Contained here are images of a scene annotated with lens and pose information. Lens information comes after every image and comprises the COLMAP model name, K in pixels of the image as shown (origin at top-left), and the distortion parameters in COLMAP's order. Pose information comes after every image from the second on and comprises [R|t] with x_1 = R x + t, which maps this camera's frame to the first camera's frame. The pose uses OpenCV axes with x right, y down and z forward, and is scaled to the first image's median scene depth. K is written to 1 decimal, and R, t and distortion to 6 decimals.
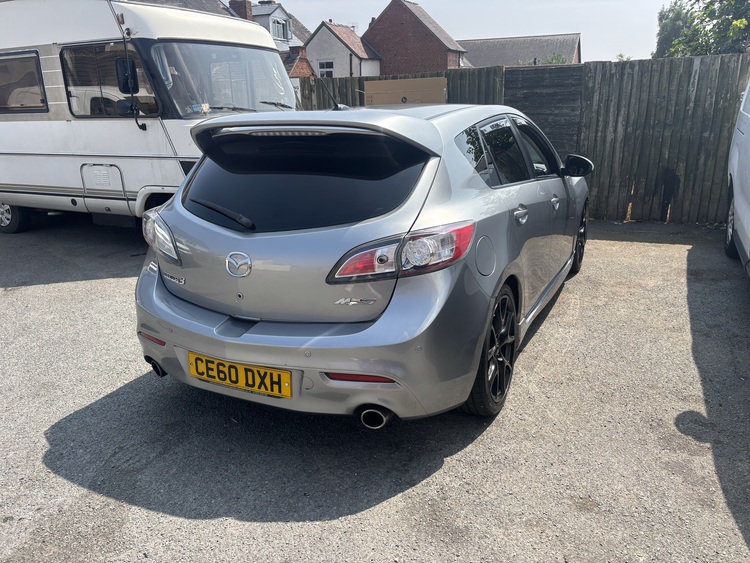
lens RADIAL K [[565.3, 0, 375.7], [0, 565.3, 278.8], [0, 0, 1]] dist [0.023194, -0.016684]
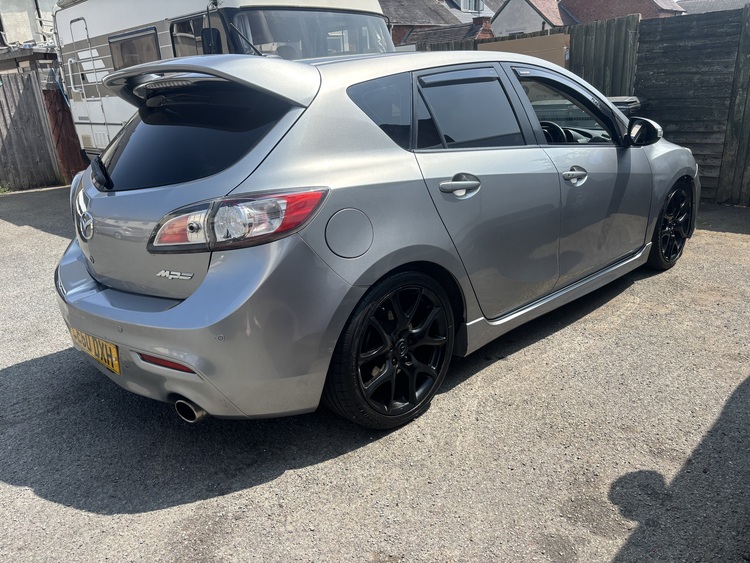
lens RADIAL K [[565.3, 0, 379.8], [0, 565.3, 283.4], [0, 0, 1]] dist [0.023194, -0.016684]
pose [[0.942903, 0.087877, -0.321264, 0.370356], [-0.073975, 0.995728, 0.055251, -0.012519], [0.324747, -0.028331, 0.945376, 0.190236]]
